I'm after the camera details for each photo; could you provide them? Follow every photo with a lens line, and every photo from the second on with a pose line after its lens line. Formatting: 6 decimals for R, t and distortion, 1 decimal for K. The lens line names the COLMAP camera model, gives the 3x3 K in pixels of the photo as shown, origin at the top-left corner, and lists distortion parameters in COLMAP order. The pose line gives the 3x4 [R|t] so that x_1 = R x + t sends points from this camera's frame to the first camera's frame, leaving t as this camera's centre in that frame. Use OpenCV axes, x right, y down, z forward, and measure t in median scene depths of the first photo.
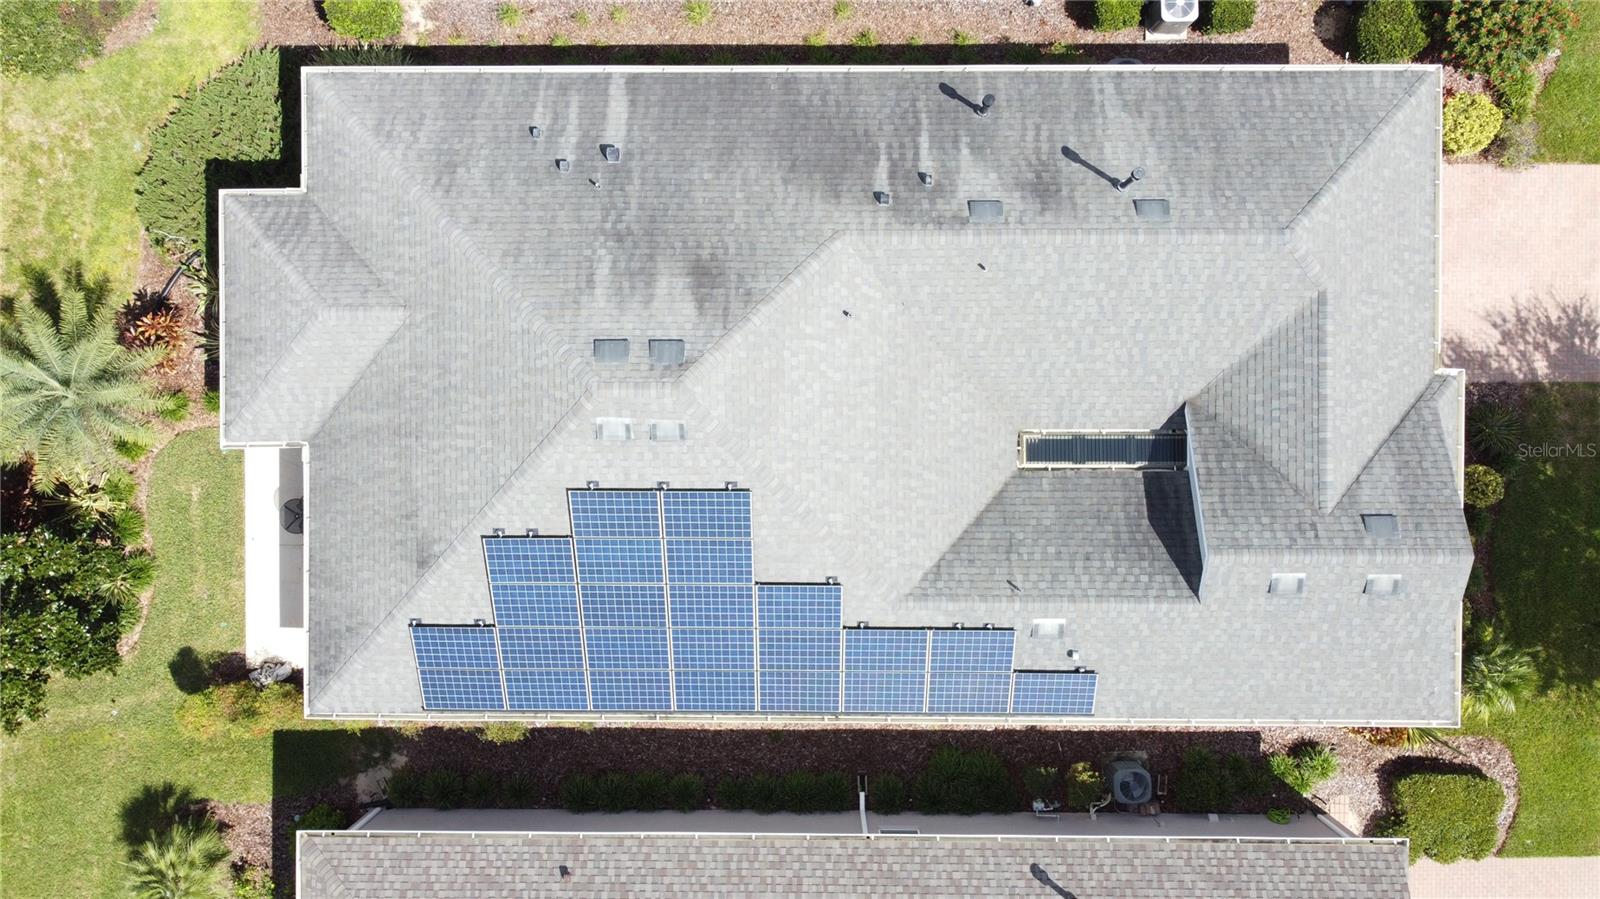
lens RADIAL K [[1205.6, 0, 798.3], [0, 1205.6, 458.2], [0, 0, 1]] dist [-0.000558, -0.003192]
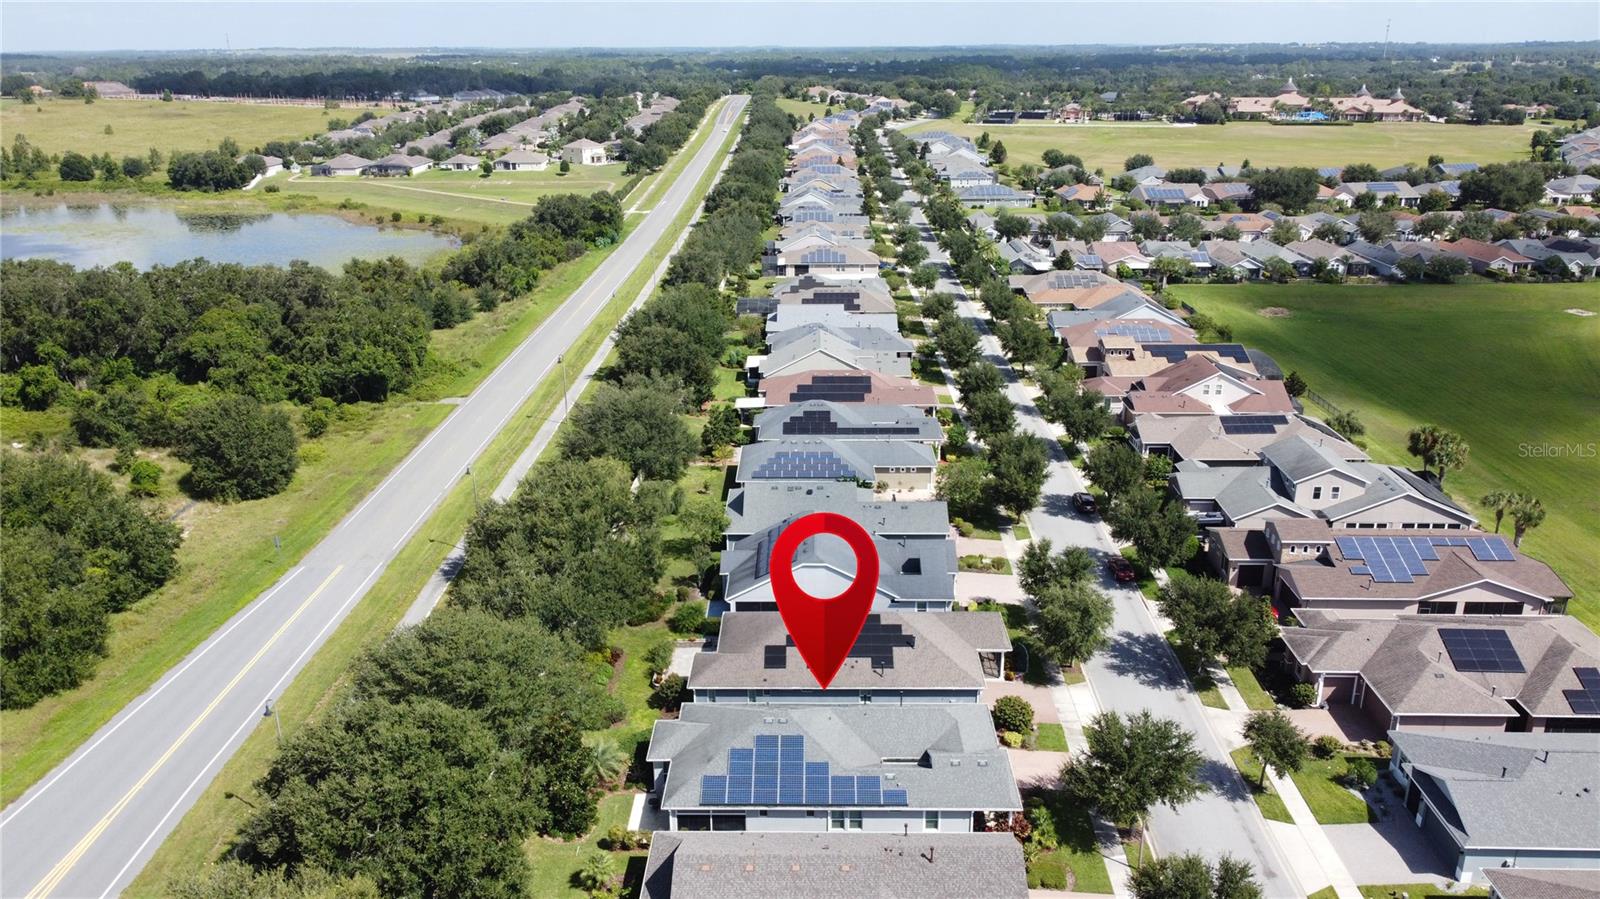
lens RADIAL K [[1205.6, 0, 798.3], [0, 1205.6, 458.2], [0, 0, 1]] dist [-0.000558, -0.003192]
pose [[0.999870, 0.013426, -0.008981, -0.033749], [-0.012590, 0.299439, -0.954032, 3.132518], [-0.010119, 0.954021, 0.299569, -0.877755]]
